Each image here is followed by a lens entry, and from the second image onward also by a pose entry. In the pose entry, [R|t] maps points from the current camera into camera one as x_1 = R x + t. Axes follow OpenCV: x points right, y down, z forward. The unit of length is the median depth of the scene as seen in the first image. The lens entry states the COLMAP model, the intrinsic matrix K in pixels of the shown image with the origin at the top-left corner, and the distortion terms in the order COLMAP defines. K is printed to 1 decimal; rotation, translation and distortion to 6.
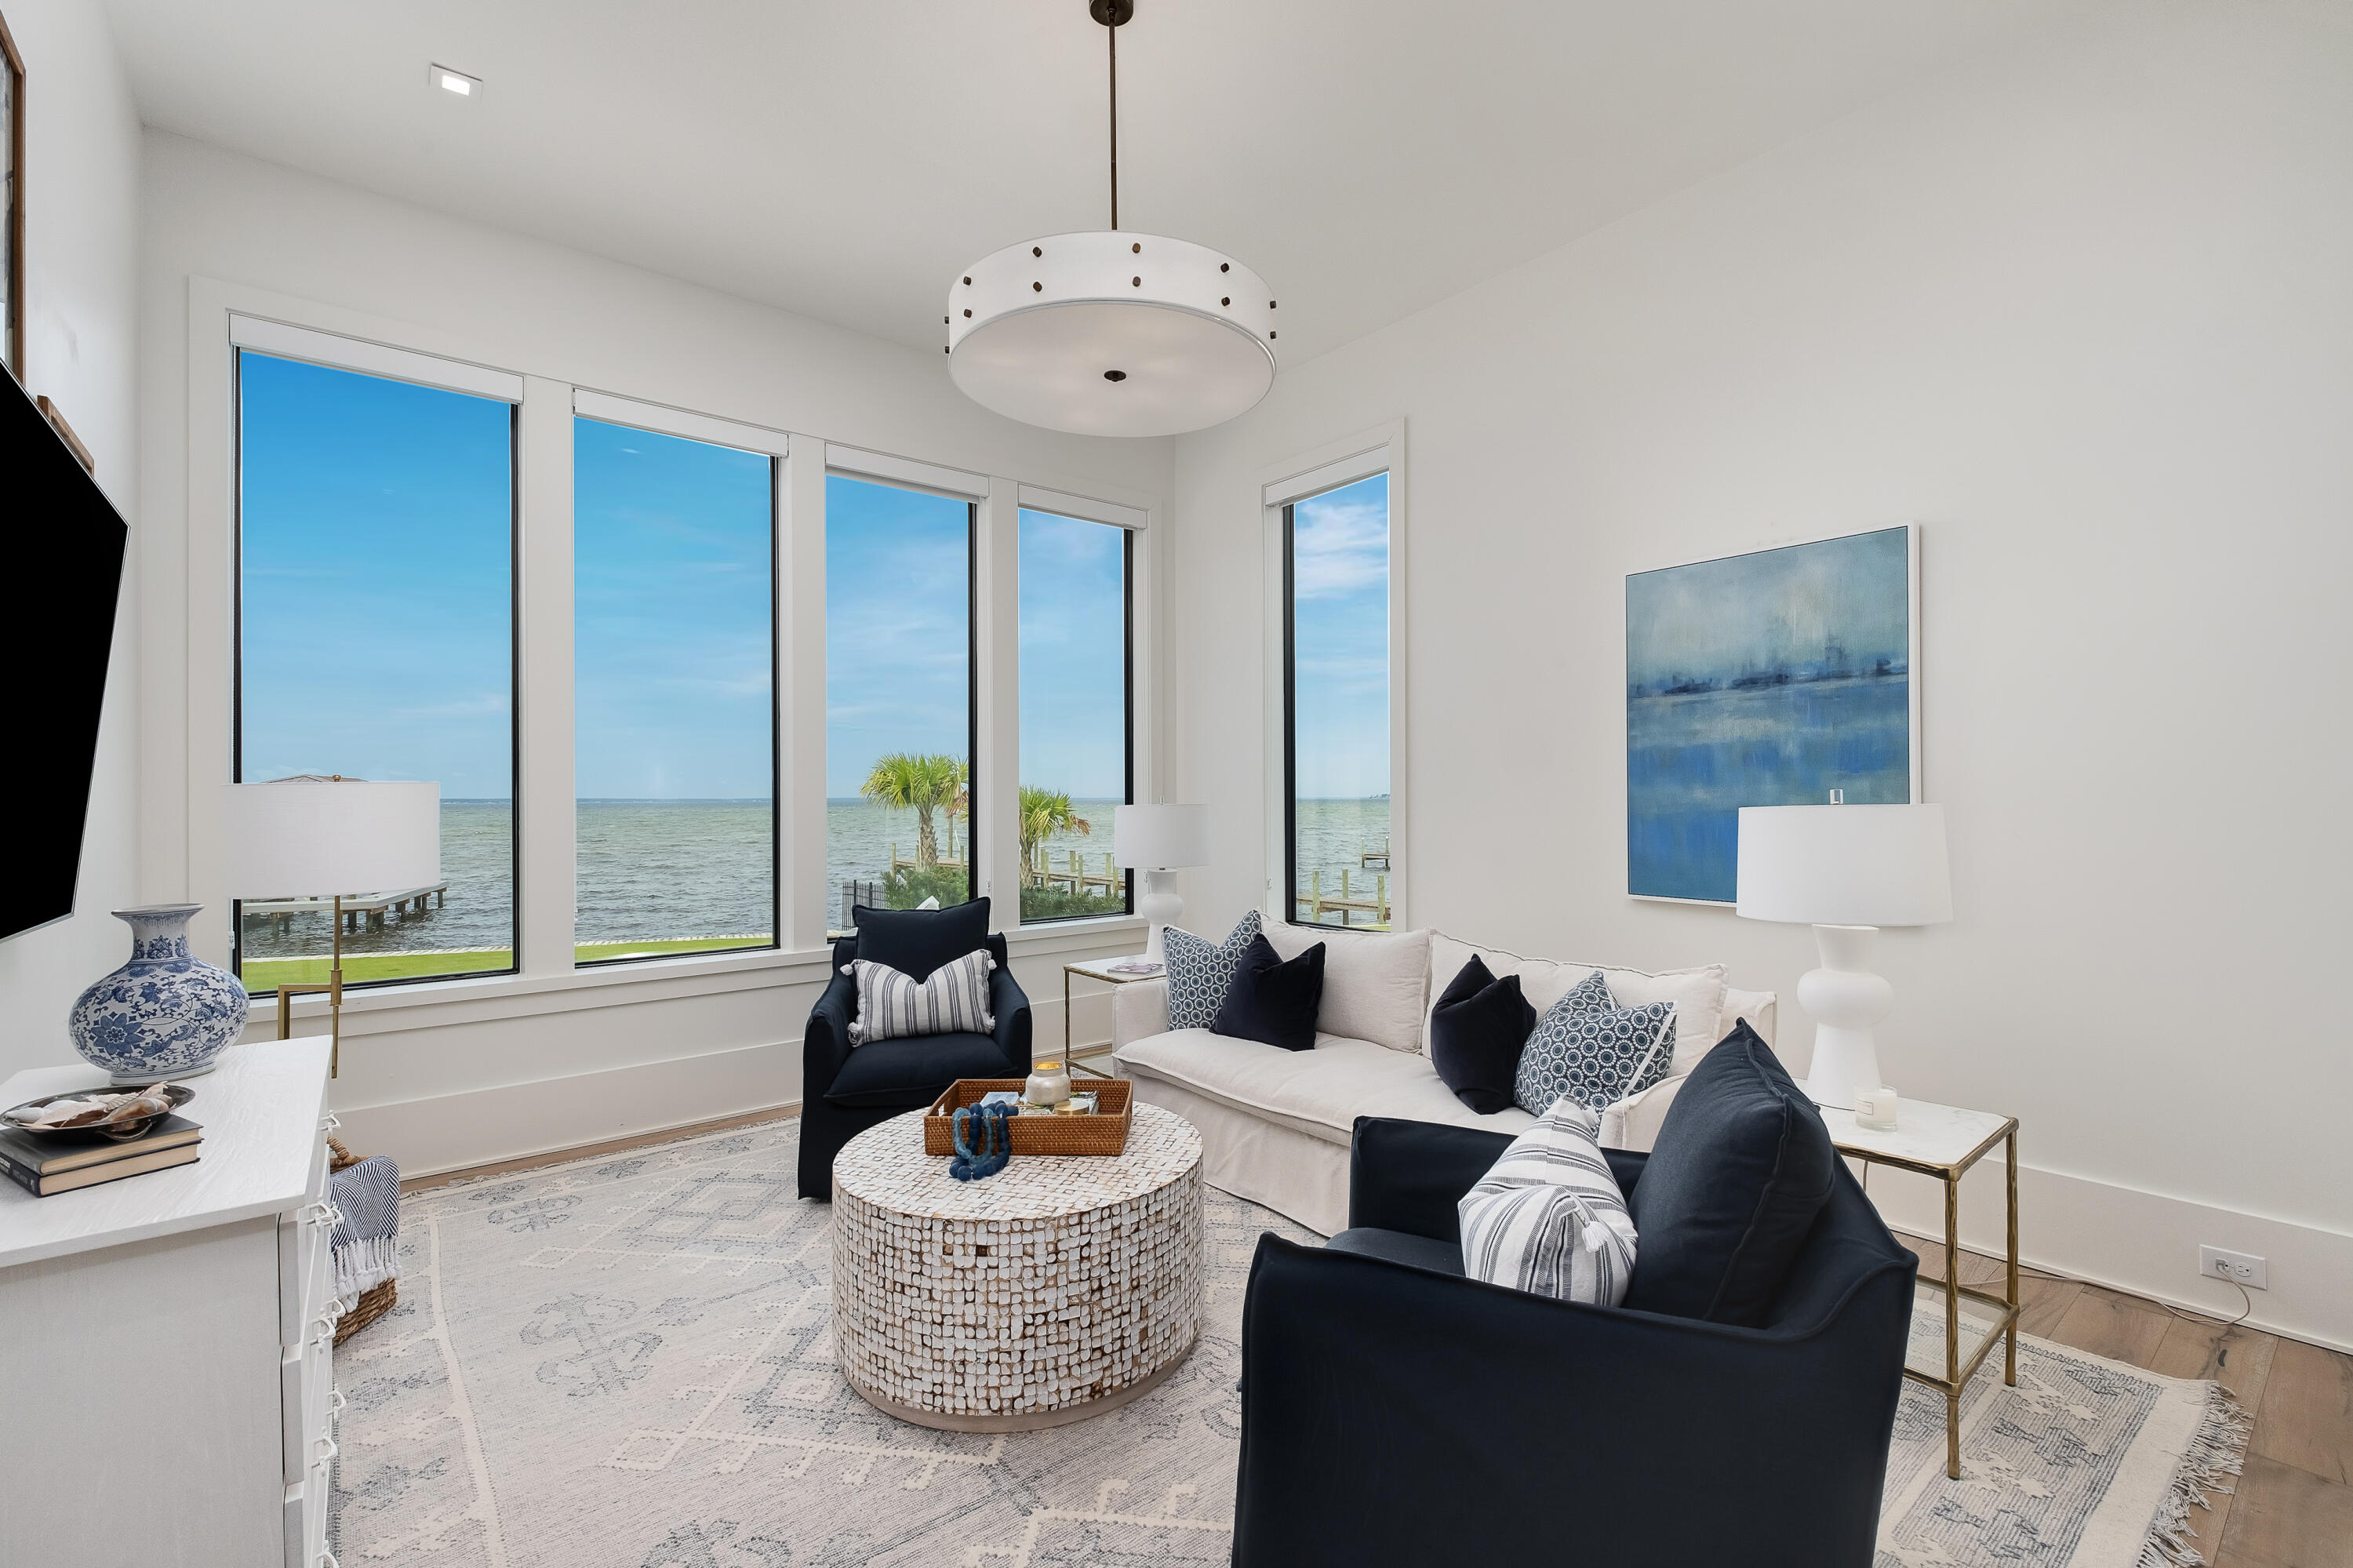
lens RADIAL K [[1021.5, 0, 1166.1], [0, 1021.5, 791.5], [0, 0, 1]] dist [-0.001277, 0.000544]
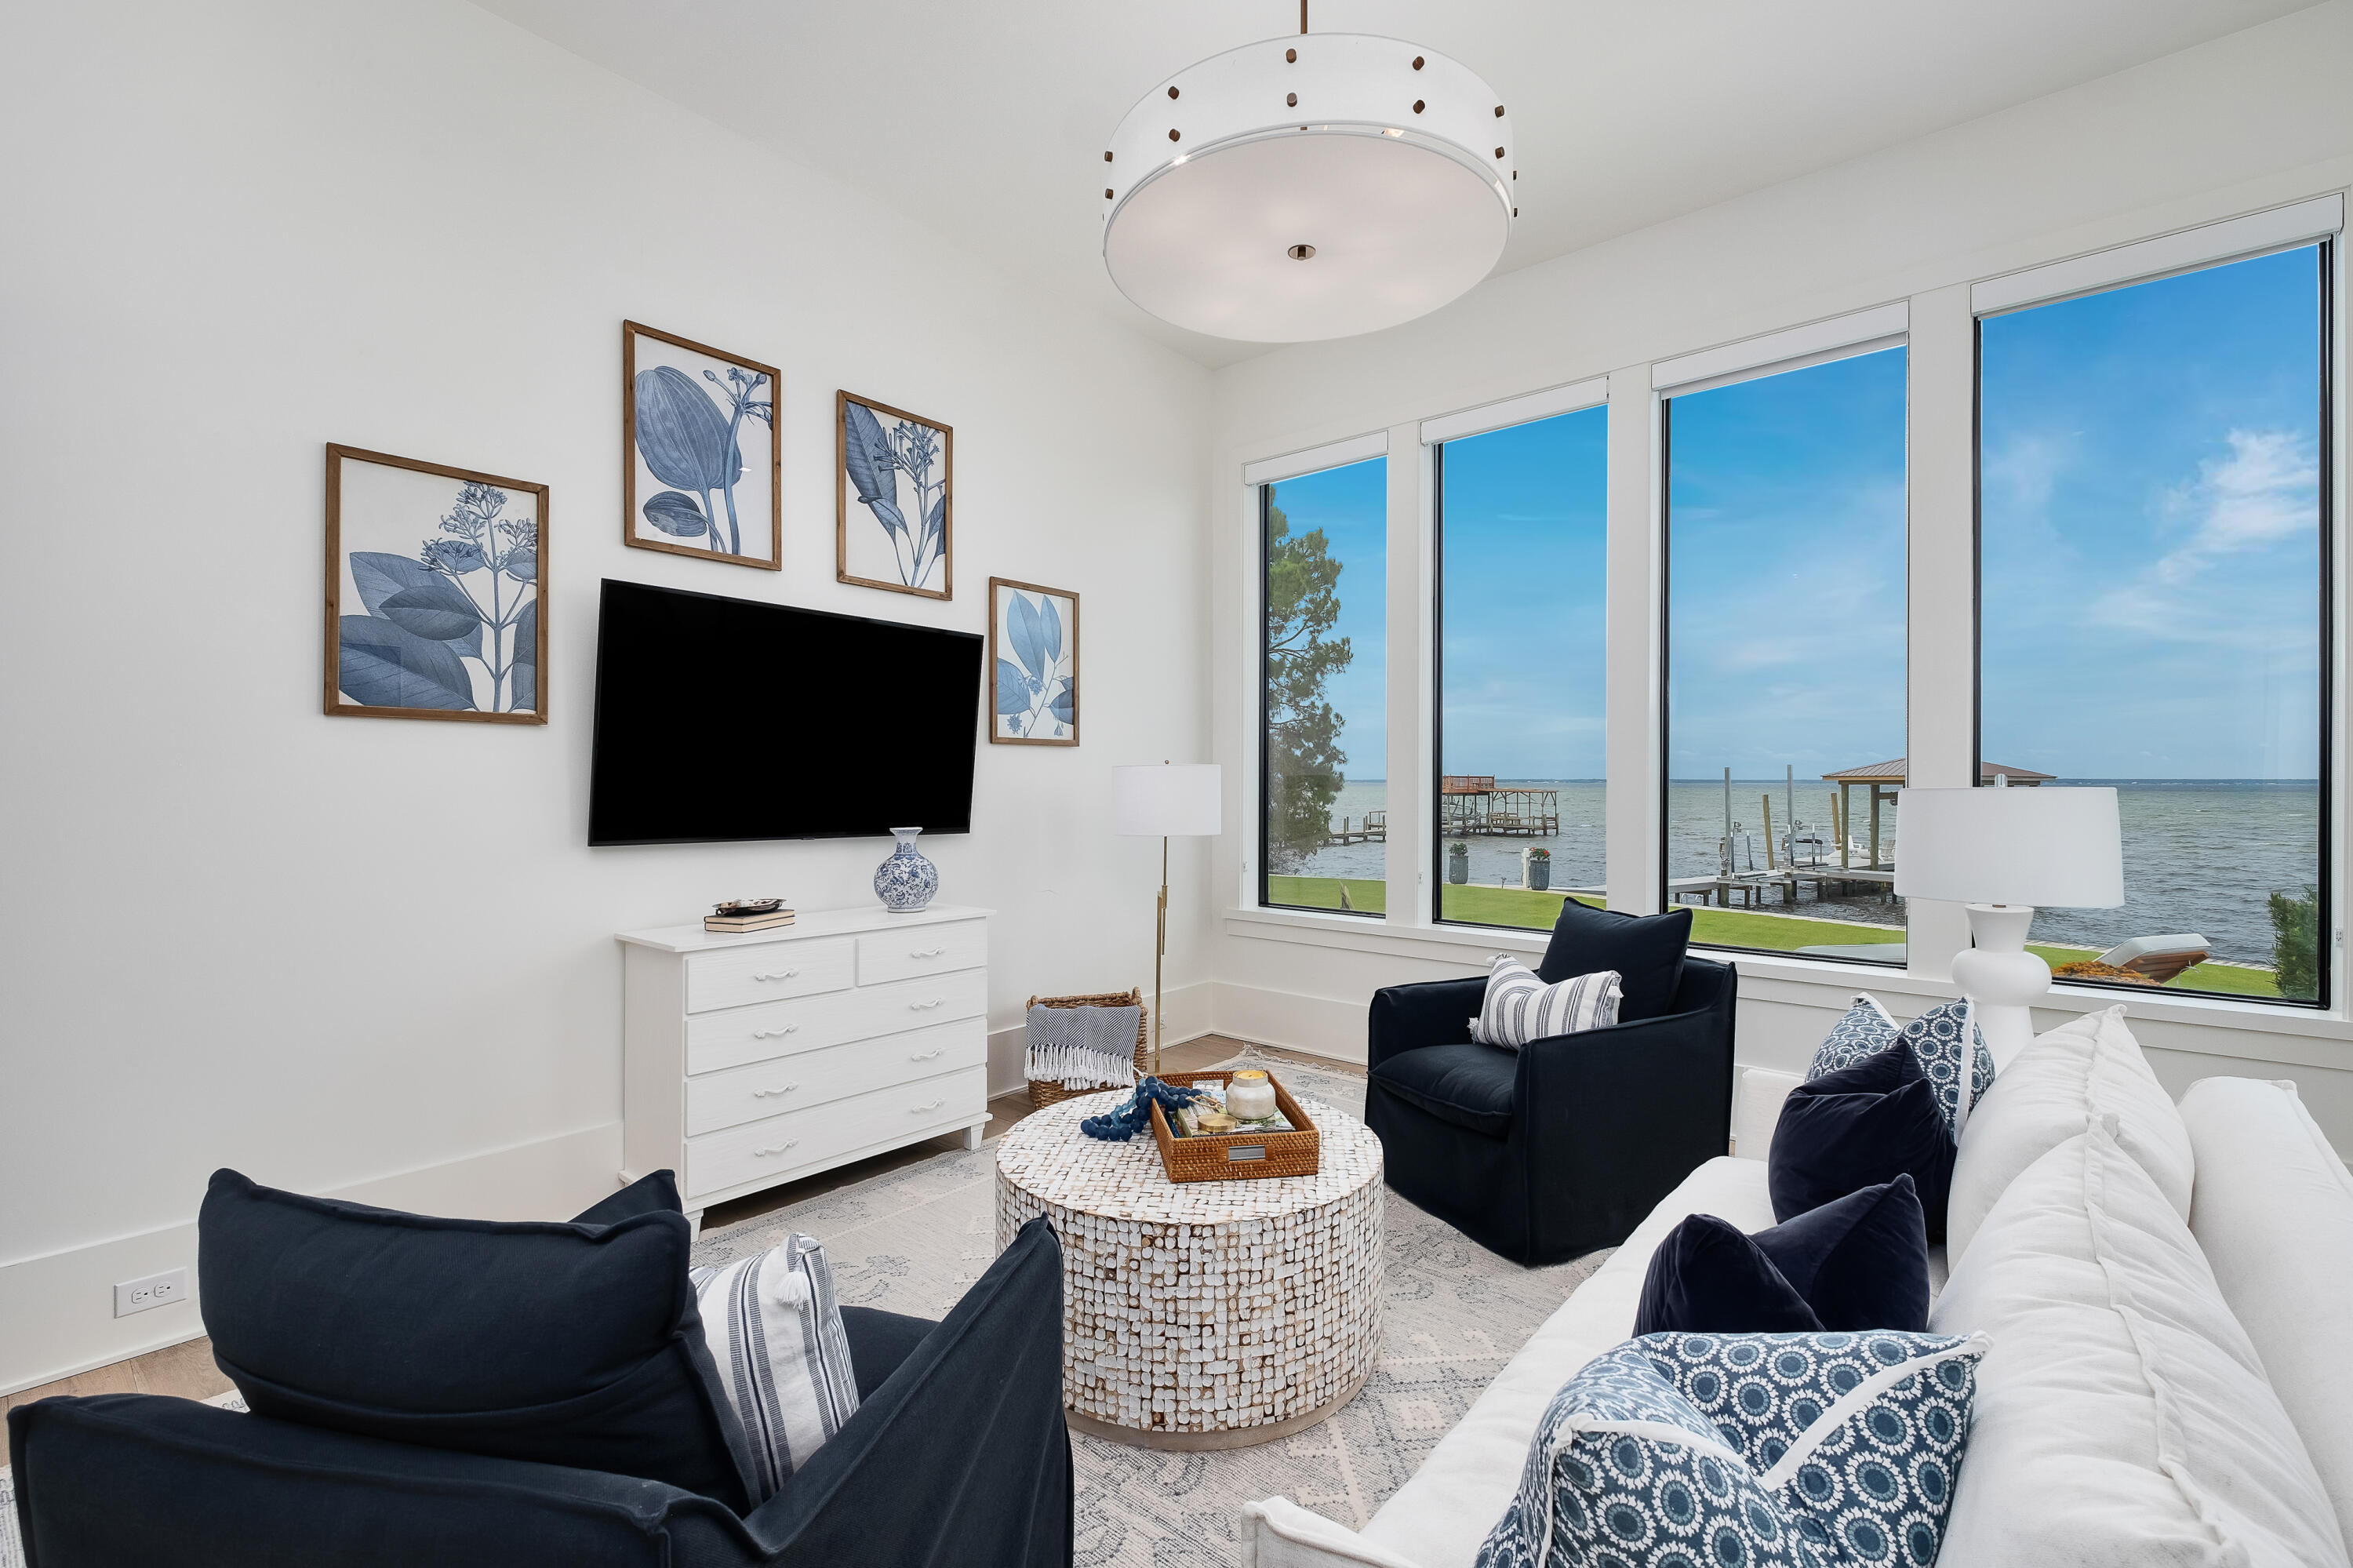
lens RADIAL K [[1021.5, 0, 1167.4], [0, 1021.5, 792.4], [0, 0, 1]] dist [-0.001277, 0.000544]
pose [[0.180041, 0.005329, -0.983645, 0.800871], [0.009400, 0.999930, 0.007137, 0.022172], [0.983614, -0.010531, 0.179978, 0.848009]]
